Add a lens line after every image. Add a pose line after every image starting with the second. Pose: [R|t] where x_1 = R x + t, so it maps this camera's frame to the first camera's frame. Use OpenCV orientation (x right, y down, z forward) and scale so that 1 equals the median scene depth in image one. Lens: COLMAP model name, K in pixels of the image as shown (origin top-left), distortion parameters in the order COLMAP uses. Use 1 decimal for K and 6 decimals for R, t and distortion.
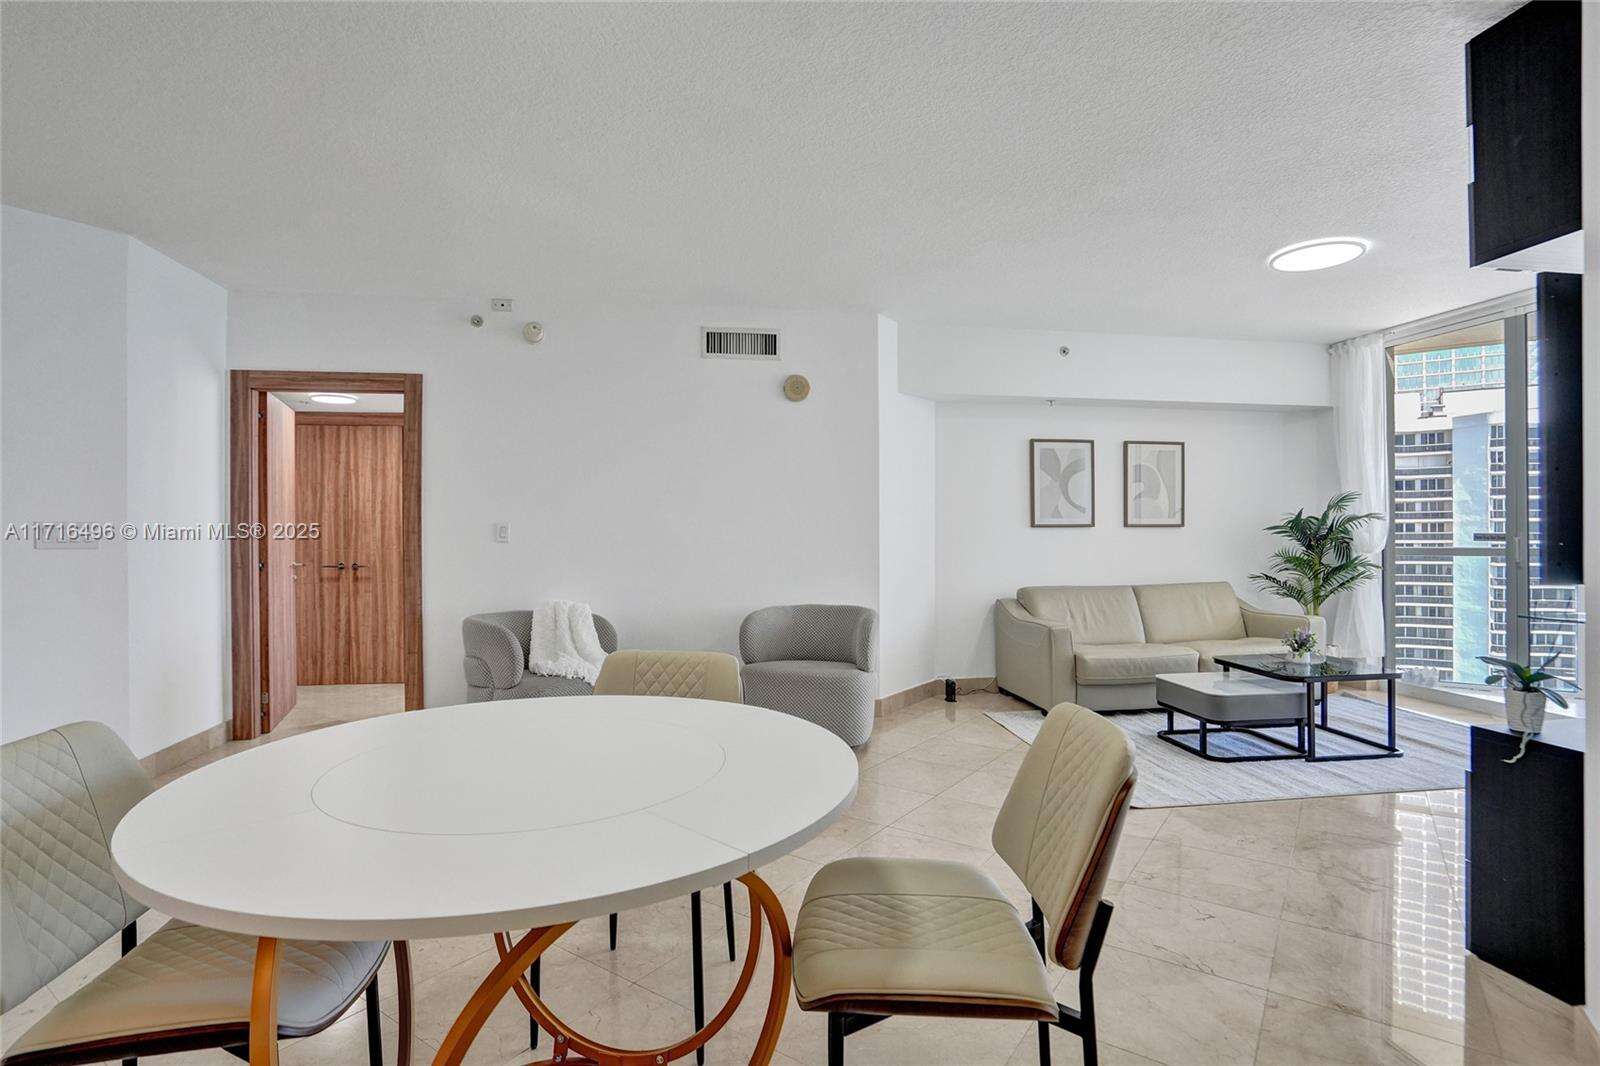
lens RADIAL K [[759.5, 0, 821.7], [0, 759.5, 537.1], [0, 0, 1]] dist [-0.030866, 0.015695]
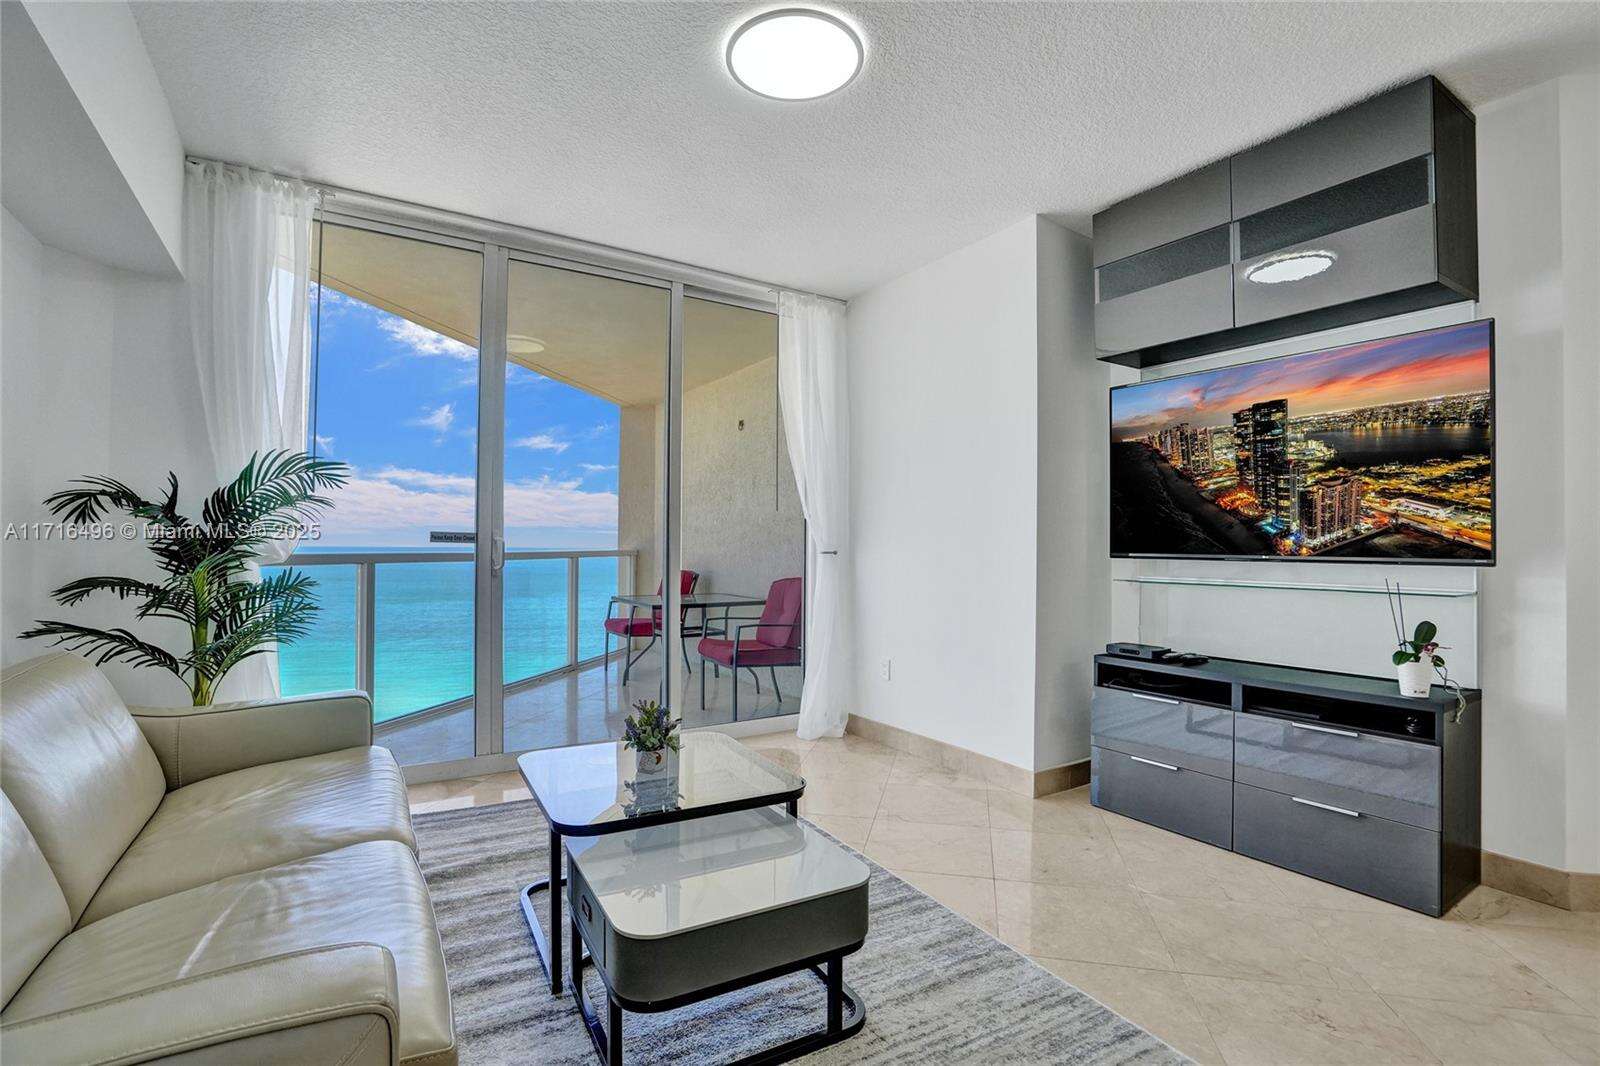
lens RADIAL K [[755.7, 0, 790.5], [0, 755.7, 507.9], [0, 0, 1]] dist [-0.012990, 0.006167]
pose [[-0.373948, 0.044830, 0.926365, 0.073298], [0.000294, 0.998837, -0.048219, 0.005448], [-0.927449, -0.017759, -0.373527, 0.856880]]
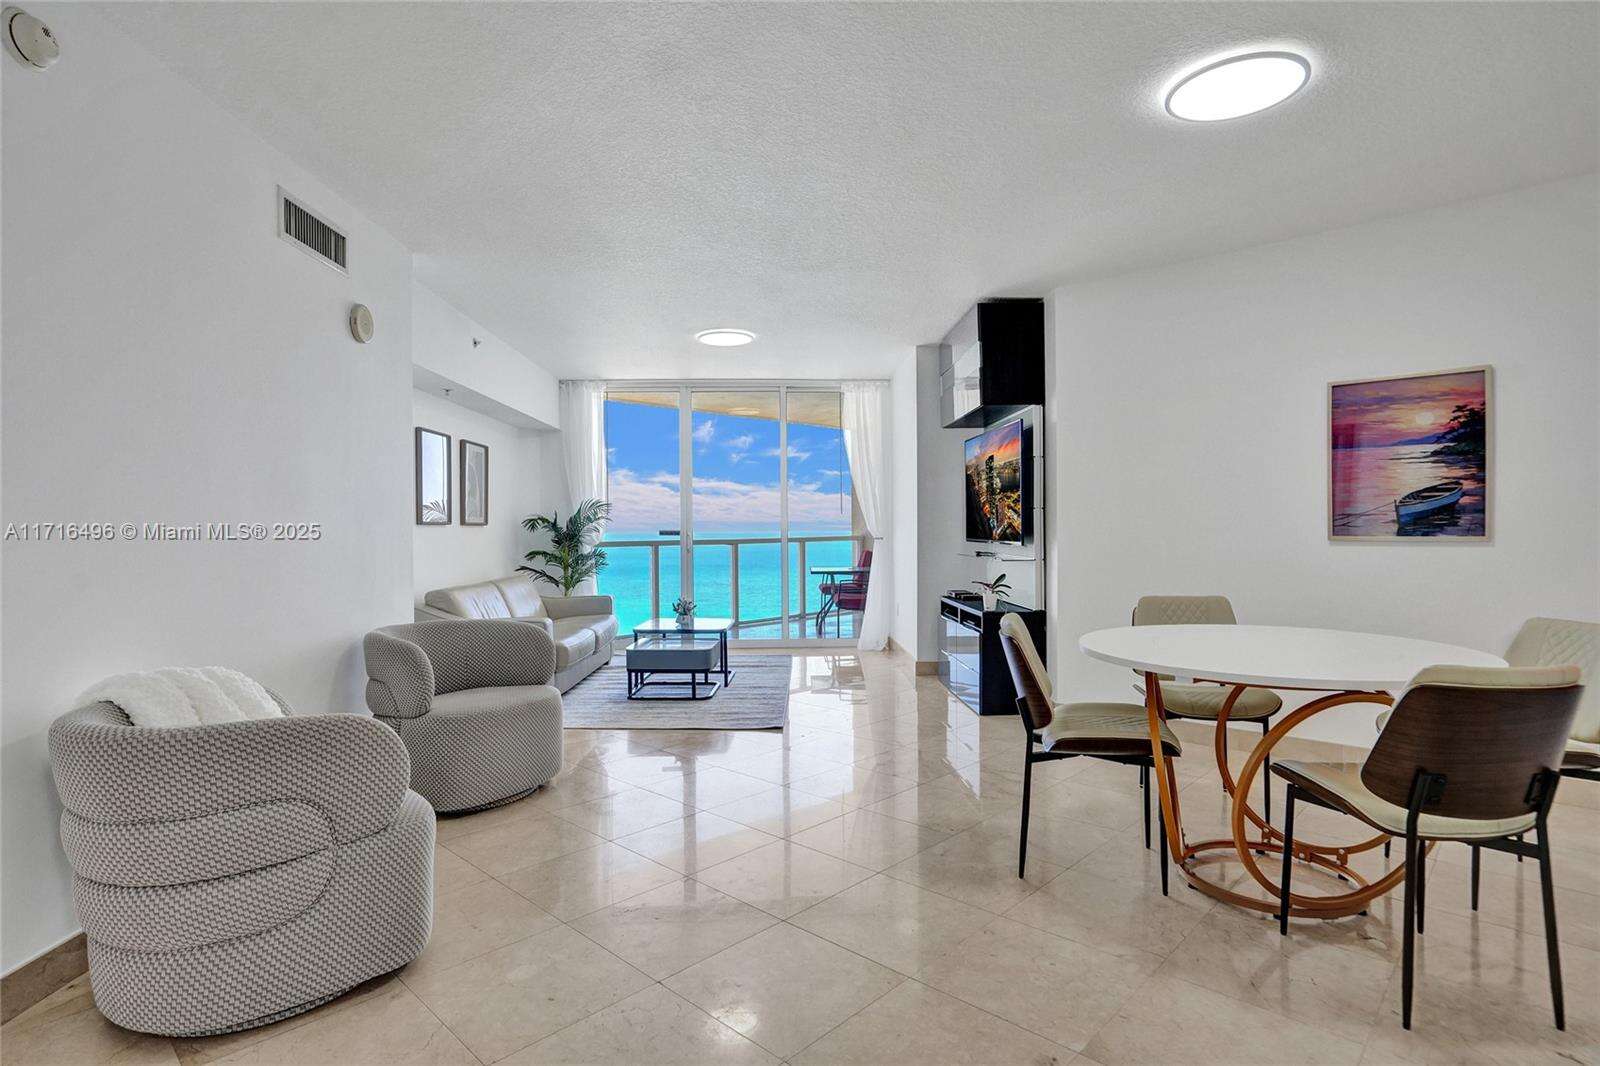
lens RADIAL K [[820.5, 0, 789.2], [0, 820.5, 522.5], [0, 0, 1]] dist [-0.025179, 0.014169]
pose [[0.160333, 0.013916, 0.986965, -0.634124], [0.010341, 0.999822, -0.015777, 0.004972], [-0.987009, 0.012735, 0.160160, 0.433504]]
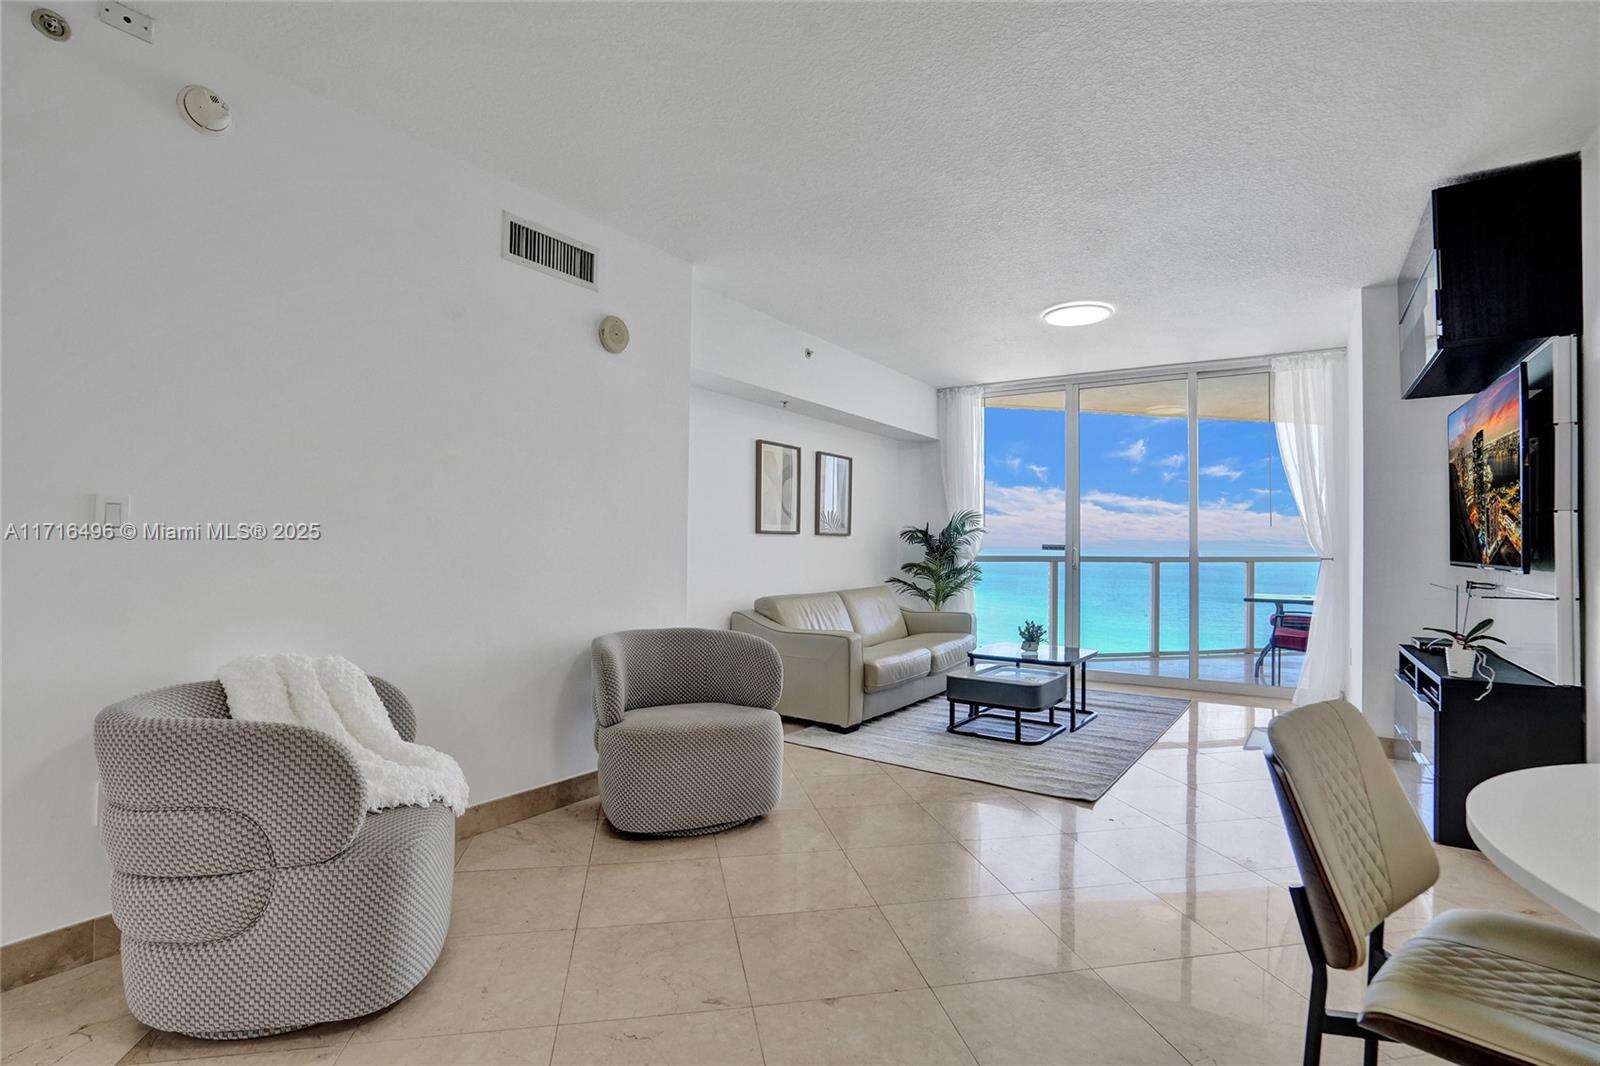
lens RADIAL K [[755.7, 0, 809.7], [0, 755.7, 524.1], [0, 0, 1]] dist [-0.012990, 0.006167]
pose [[0.686531, 0.032852, 0.726358, -0.377439], [-0.011174, 0.999337, -0.034637, 0.008090], [-0.727015, 0.015663, 0.686443, 0.326026]]
